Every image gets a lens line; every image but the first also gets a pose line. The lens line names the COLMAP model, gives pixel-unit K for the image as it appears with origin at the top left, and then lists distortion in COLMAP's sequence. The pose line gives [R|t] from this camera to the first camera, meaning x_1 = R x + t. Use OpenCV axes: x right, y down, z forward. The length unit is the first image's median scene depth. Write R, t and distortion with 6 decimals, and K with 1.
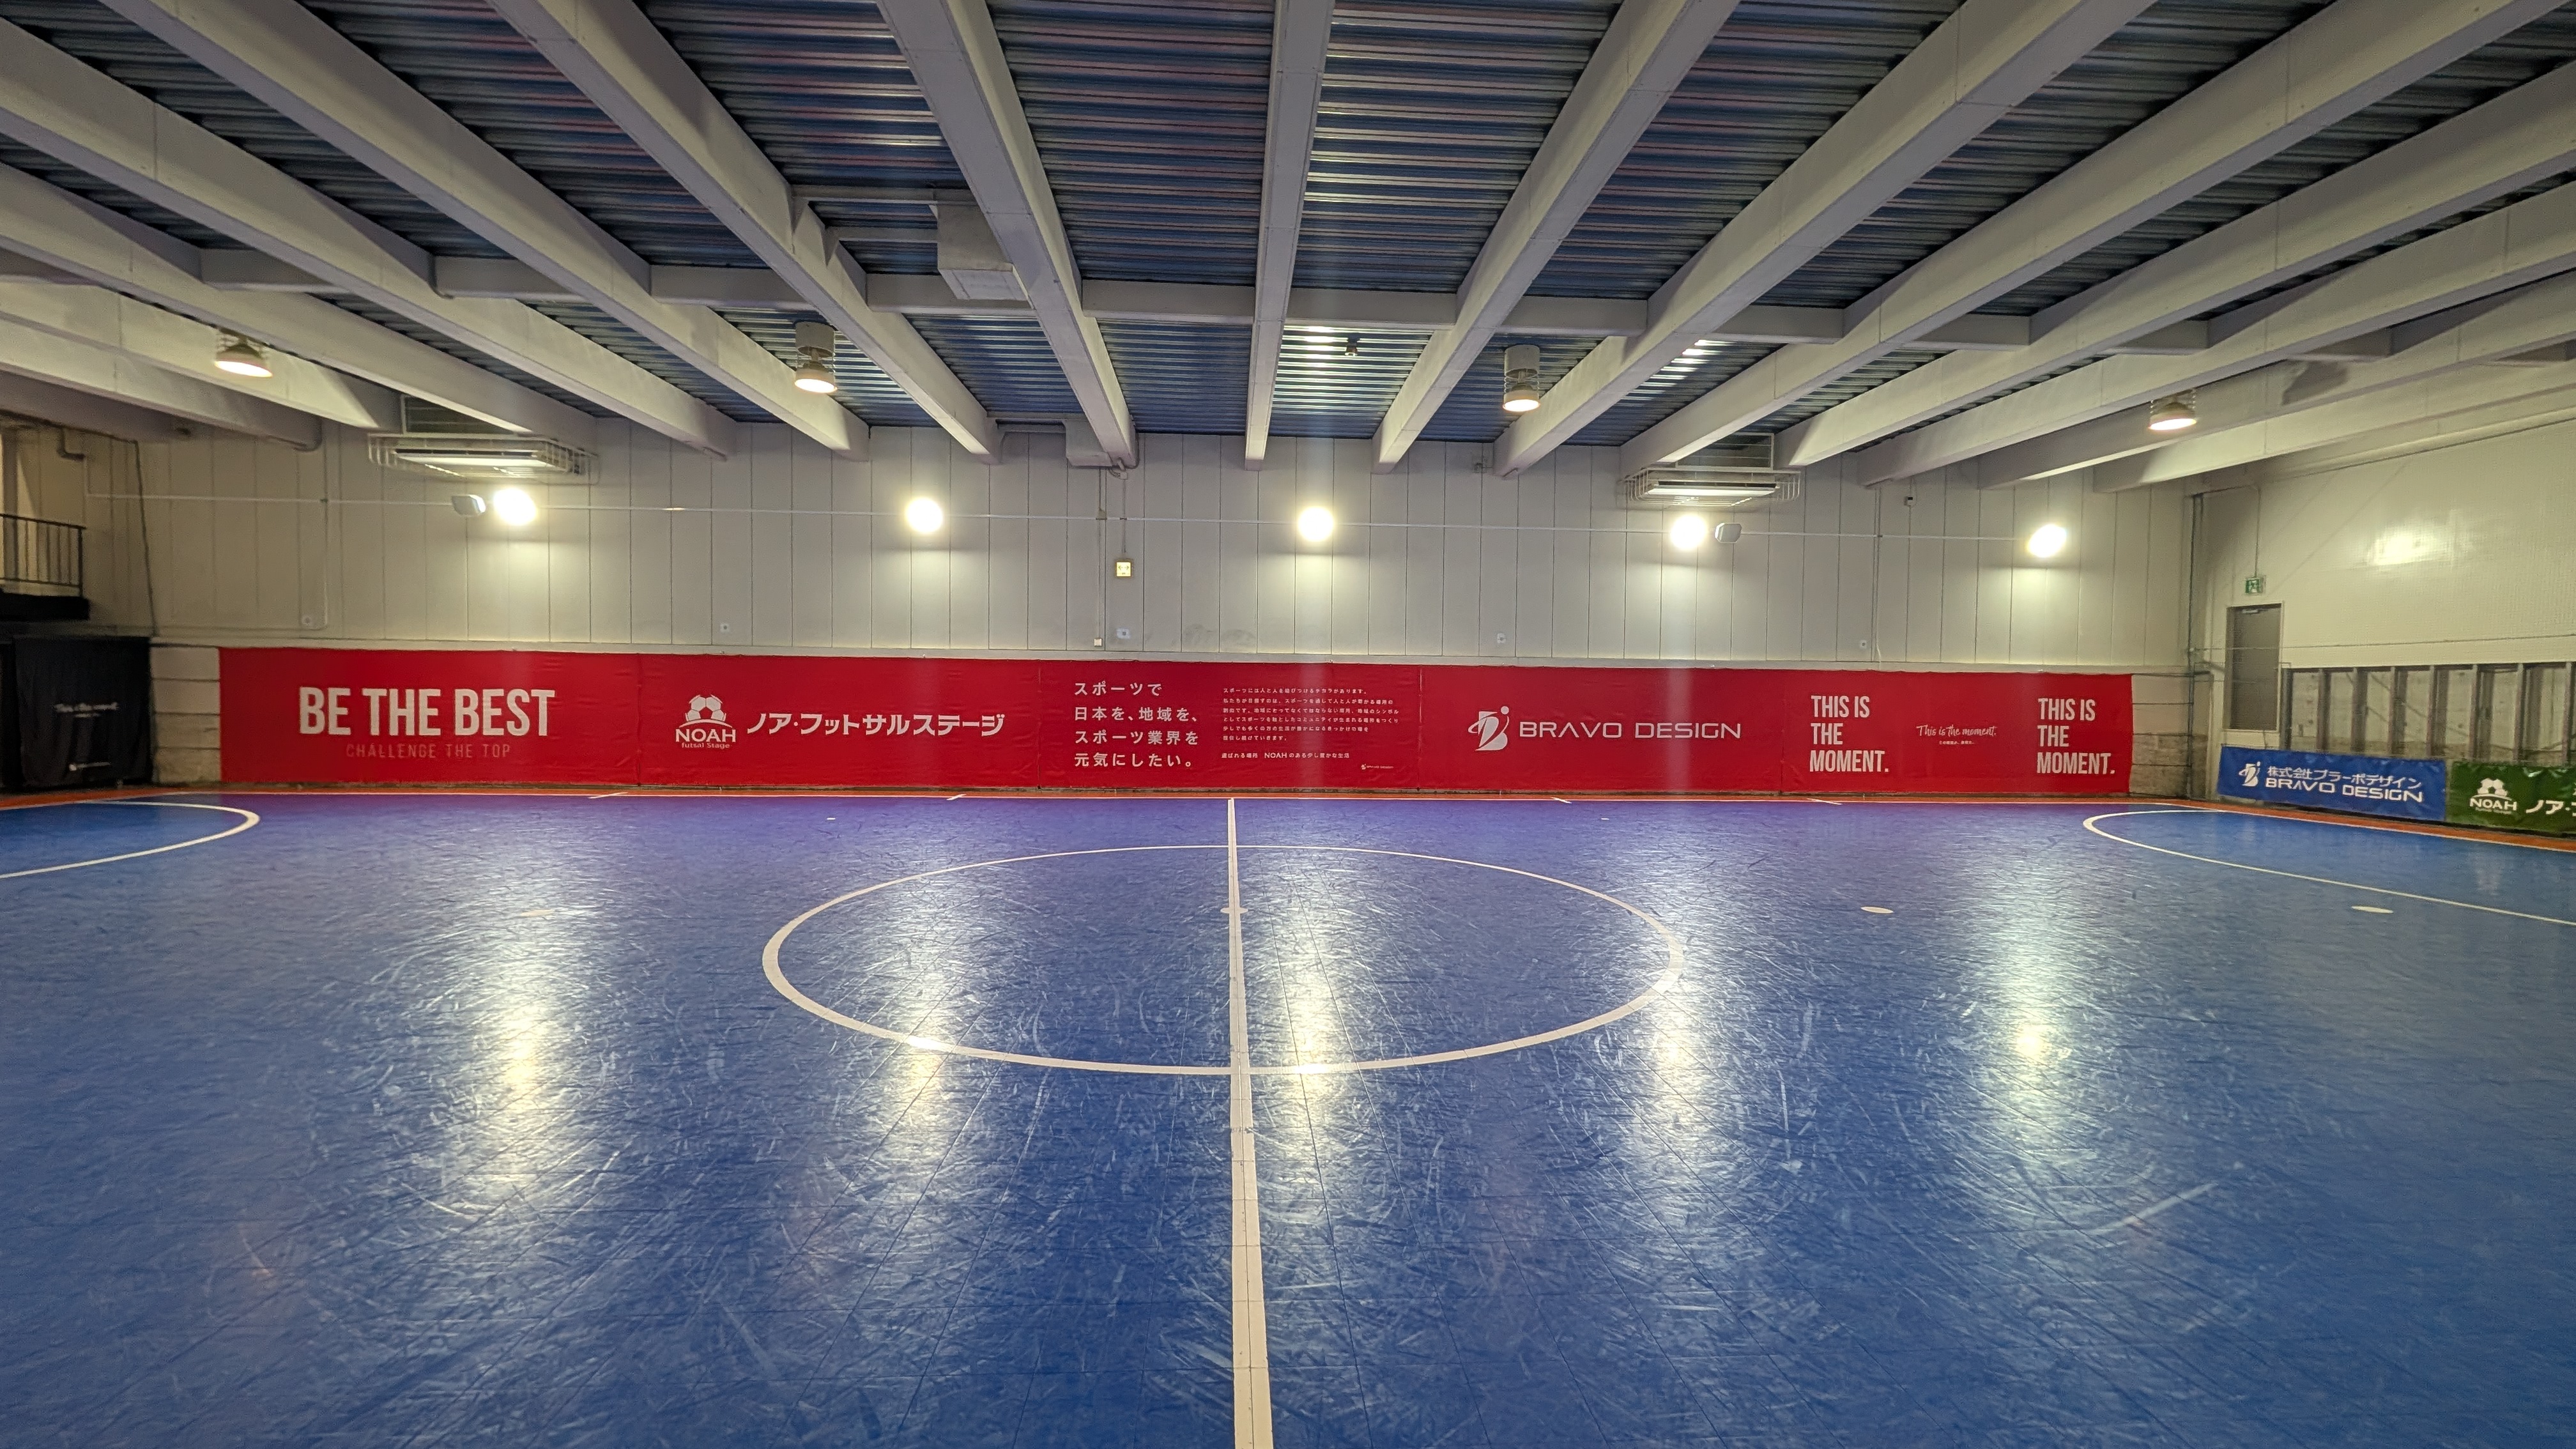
lens RADIAL K [[979.8, 0, 1288.0], [0, 979.8, 724.5], [0, 0, 1]] dist [-0.001822, -0.000181]
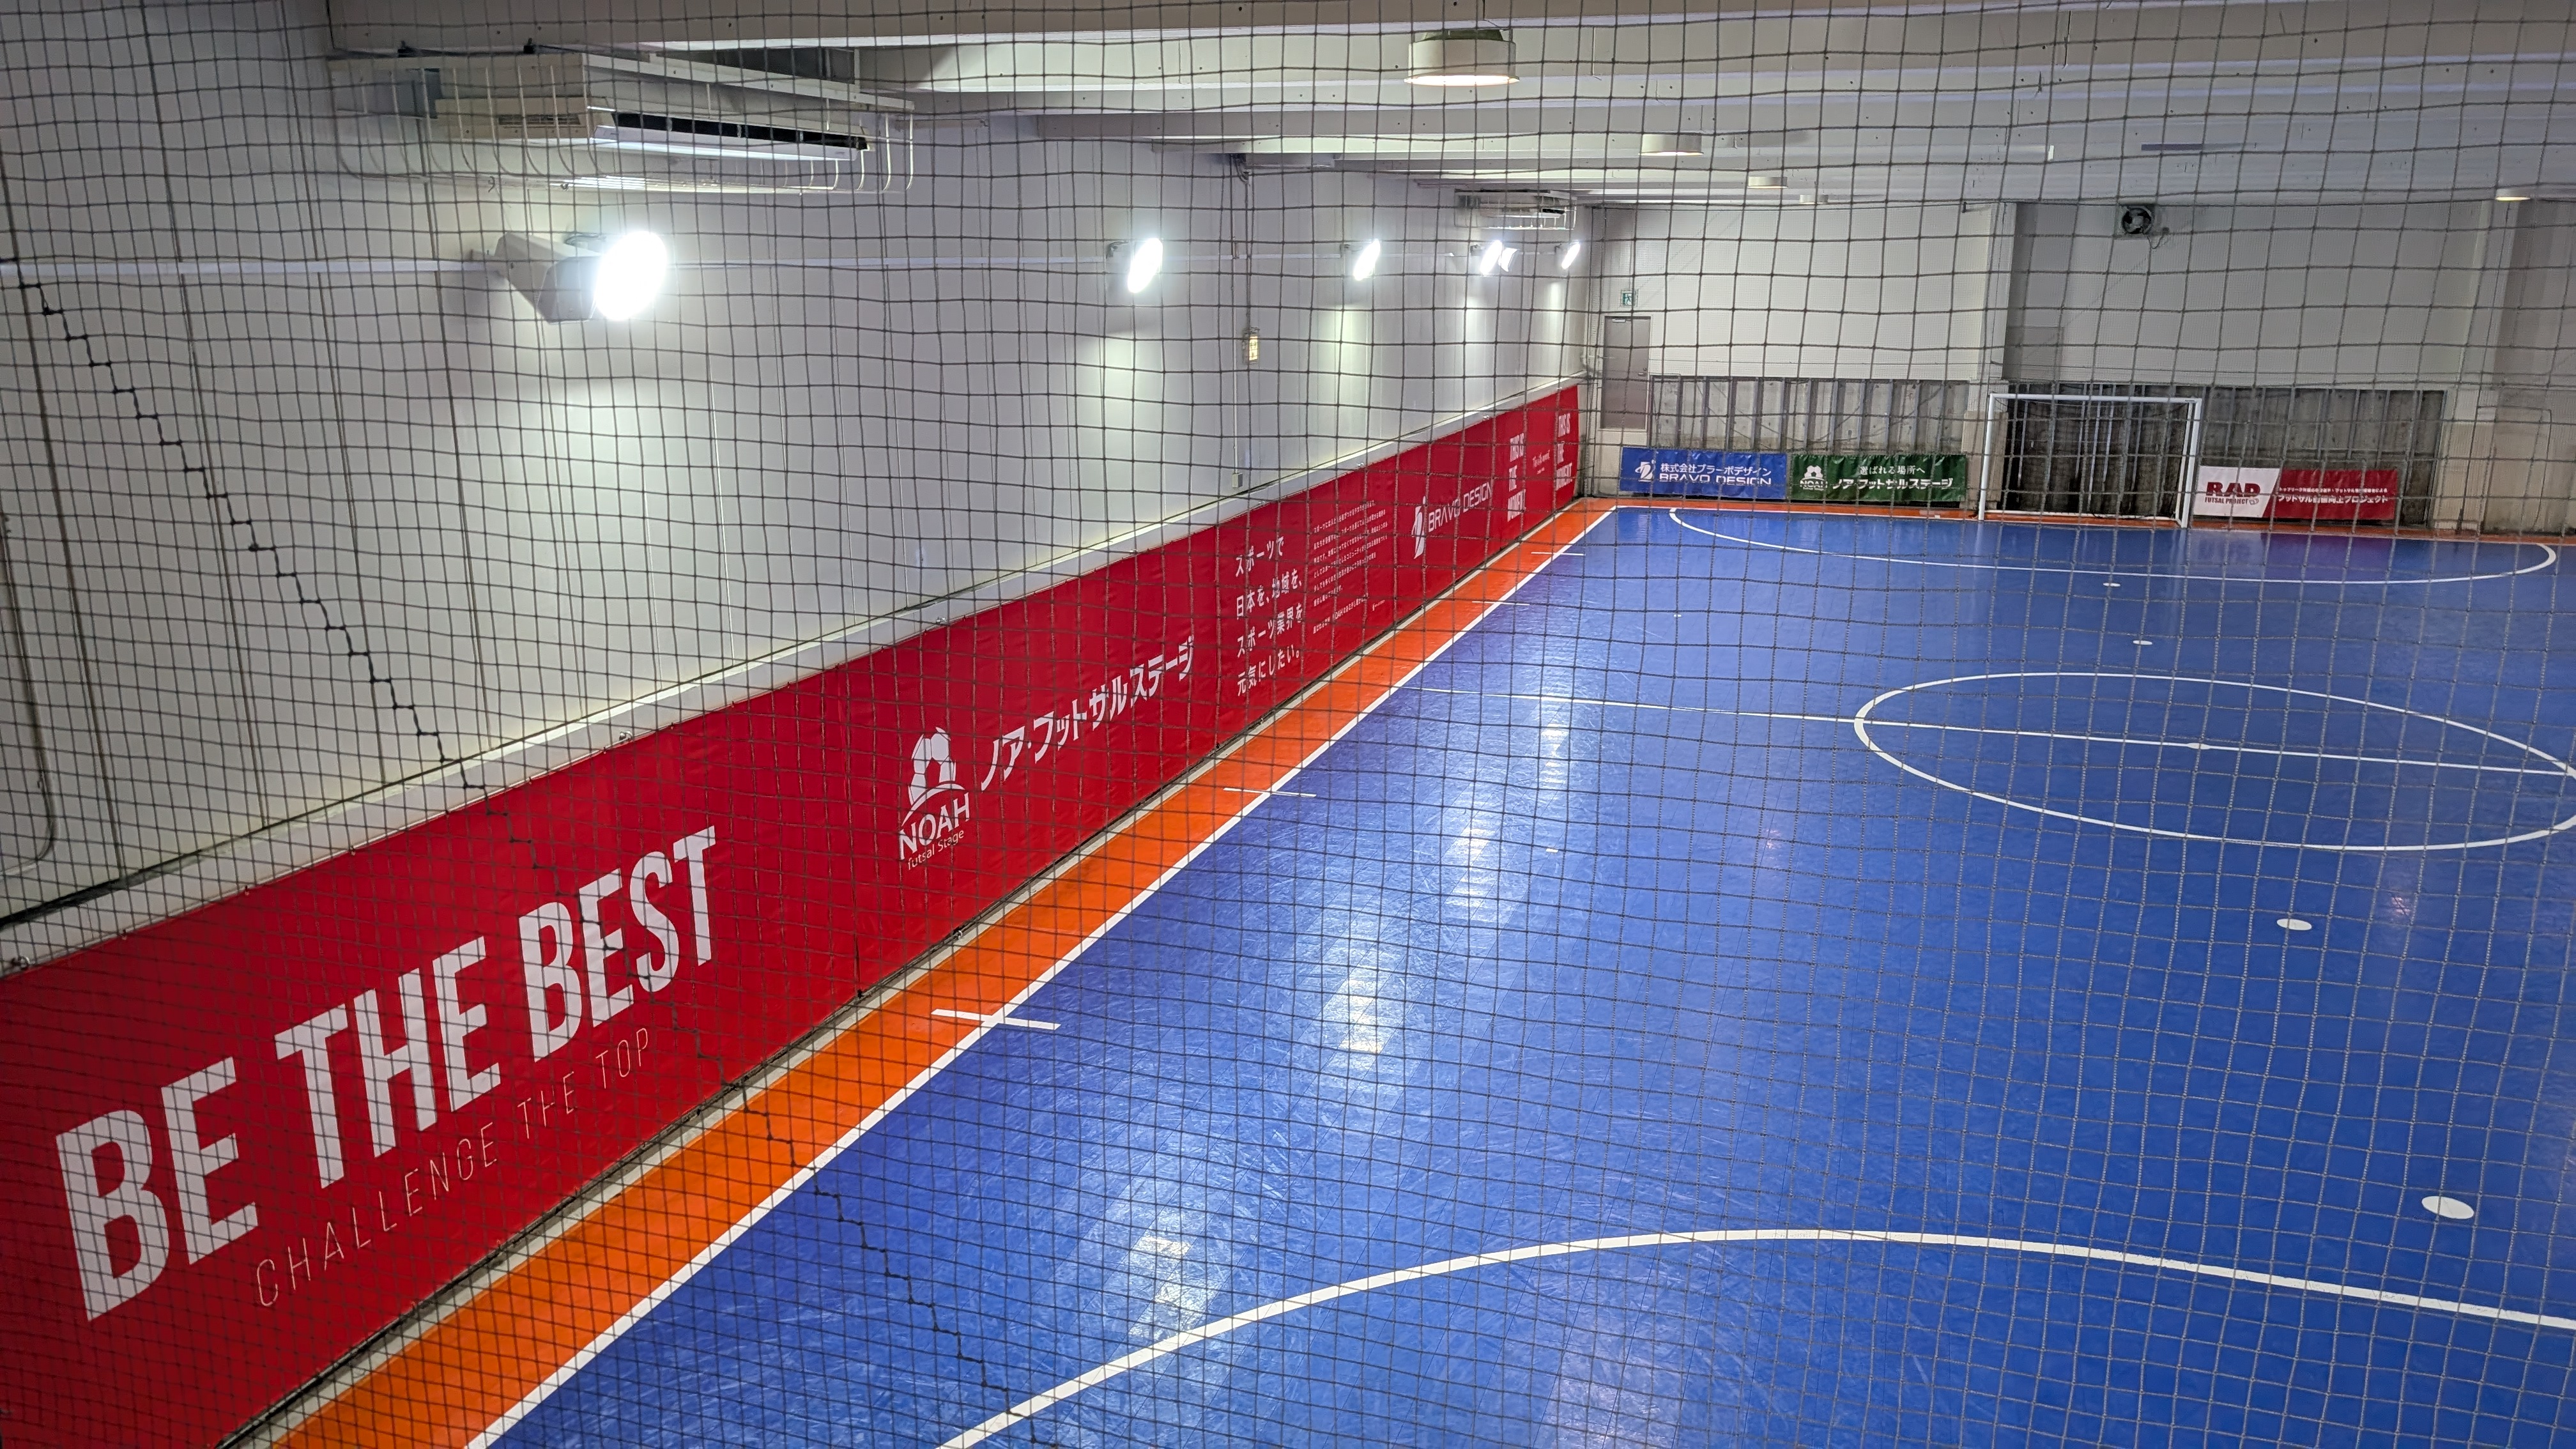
lens RADIAL K [[1888.3, 0, 1288.0], [0, 1888.3, 724.5], [0, 0, 1]] dist [0.004965, 0.000990]
pose [[0.361746, -0.241427, 0.900474, -1.262605], [0.032560, 0.968569, 0.246604, -0.224669], [-0.931708, -0.059889, 0.358237, 0.582443]]
